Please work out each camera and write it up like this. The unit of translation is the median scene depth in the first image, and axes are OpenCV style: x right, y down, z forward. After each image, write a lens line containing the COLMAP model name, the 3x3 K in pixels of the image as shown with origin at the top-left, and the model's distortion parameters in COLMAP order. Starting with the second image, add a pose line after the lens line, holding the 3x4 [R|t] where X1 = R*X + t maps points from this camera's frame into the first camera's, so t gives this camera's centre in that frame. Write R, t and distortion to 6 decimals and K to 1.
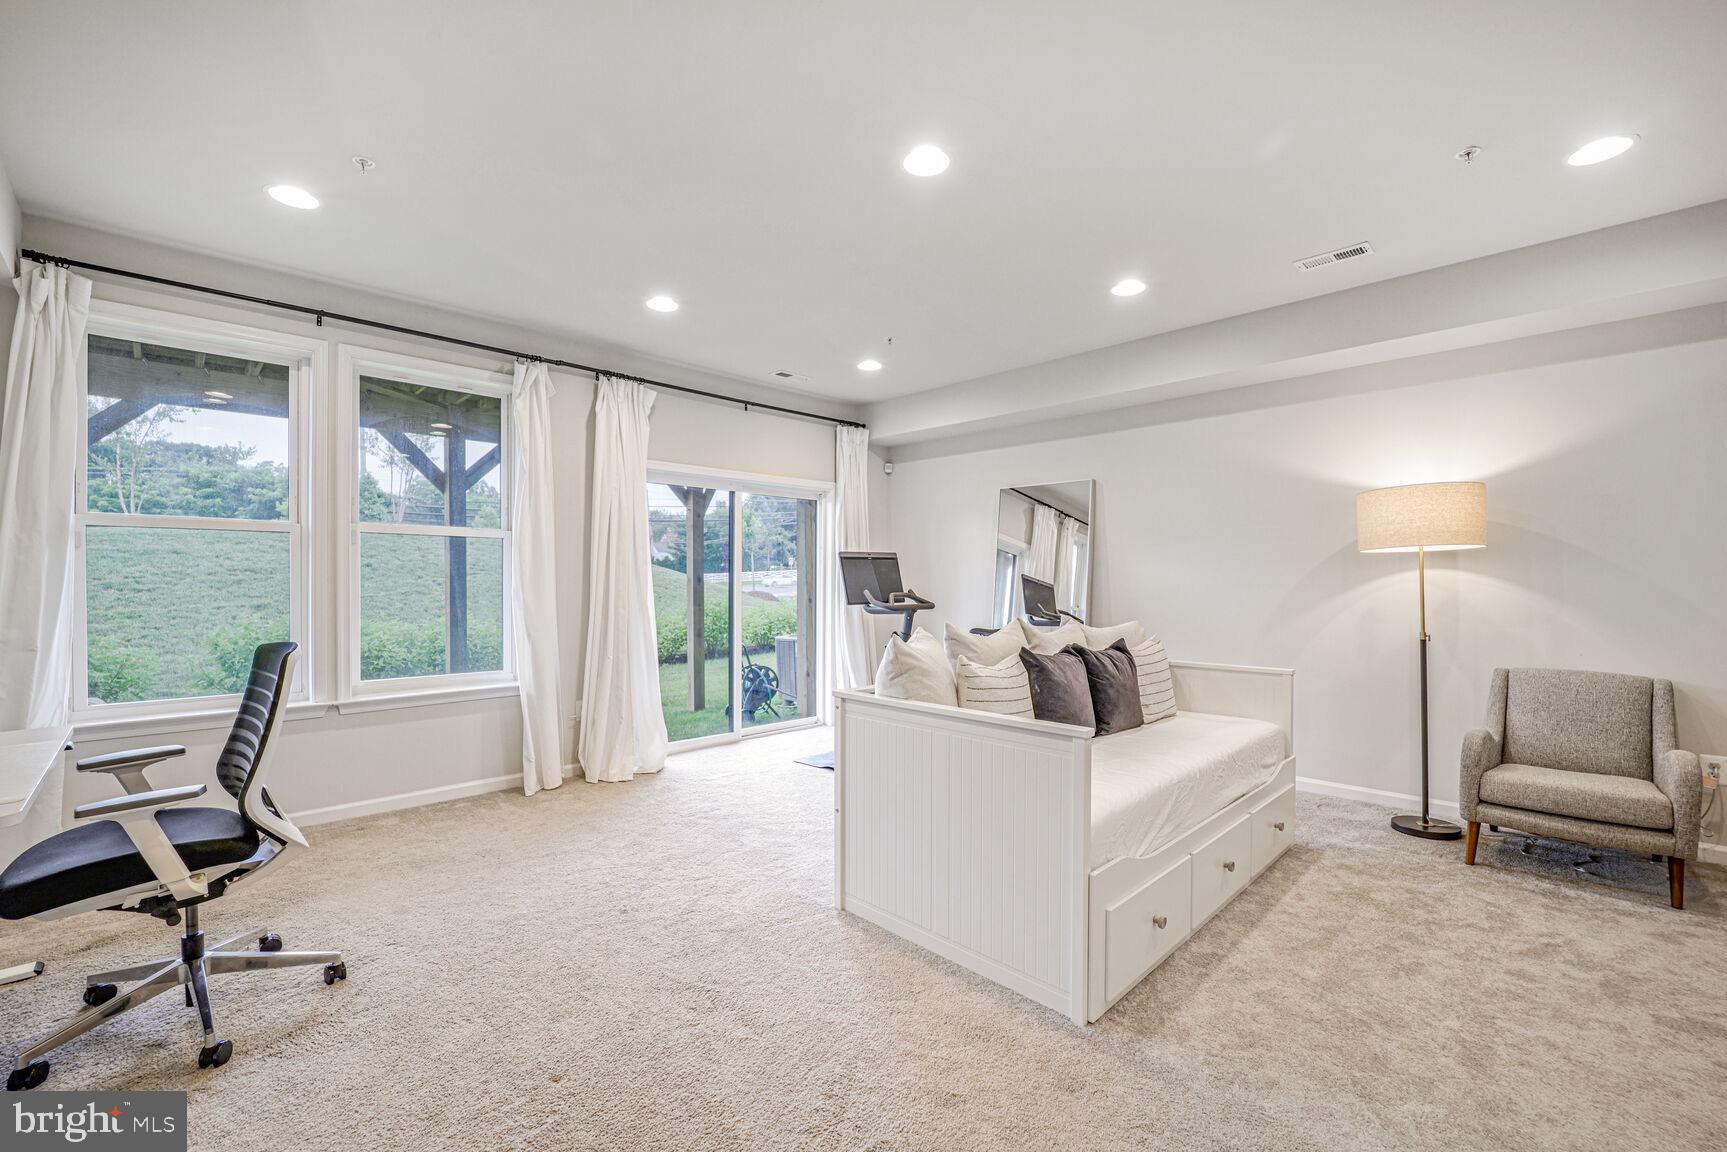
lens RADIAL K [[724.0, 0, 860.6], [0, 724.0, 582.4], [0, 0, 1]] dist [-0.023256, 0.001980]
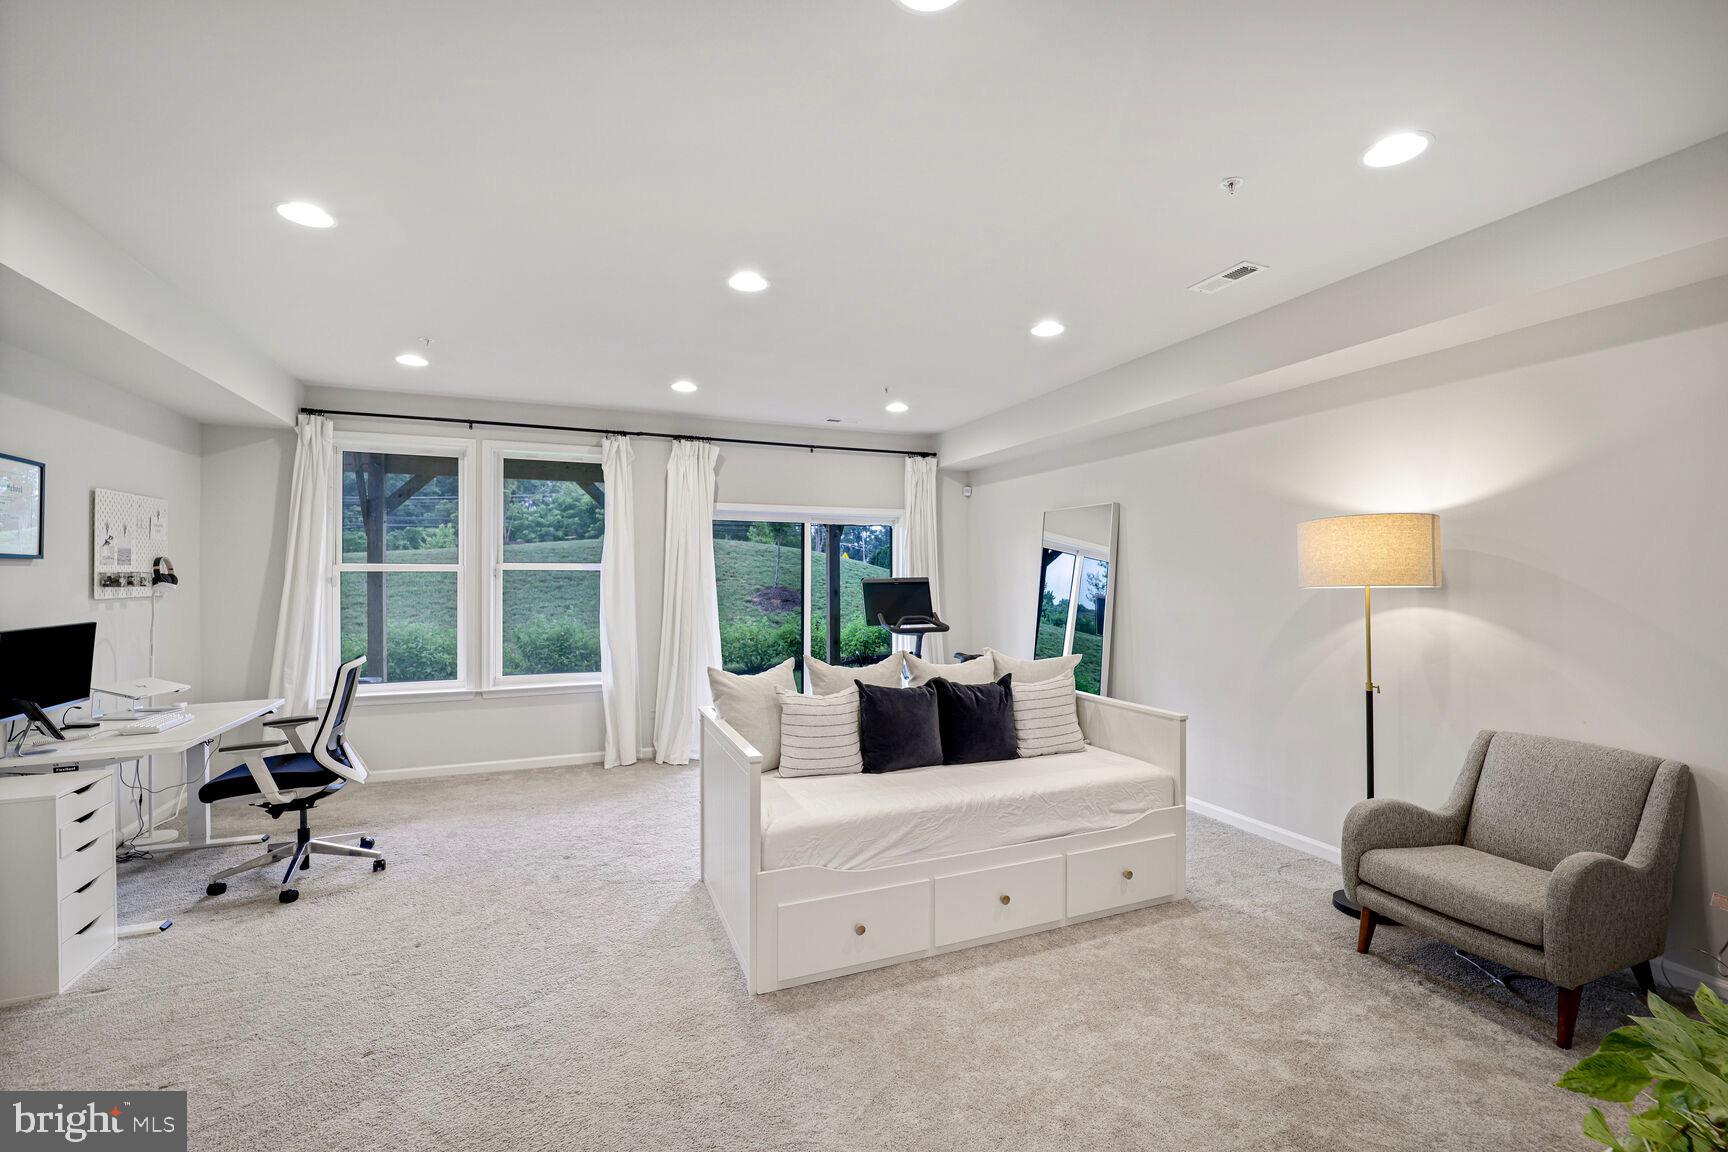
lens RADIAL K [[724.5, 0, 869.1], [0, 724.5, 571.7], [0, 0, 1]] dist [-0.023256, 0.001980]
pose [[0.926182, -0.003623, -0.377059, 0.606255], [0.000003, 0.999954, -0.009599, -0.063380], [0.377076, 0.008889, 0.926140, -0.049916]]
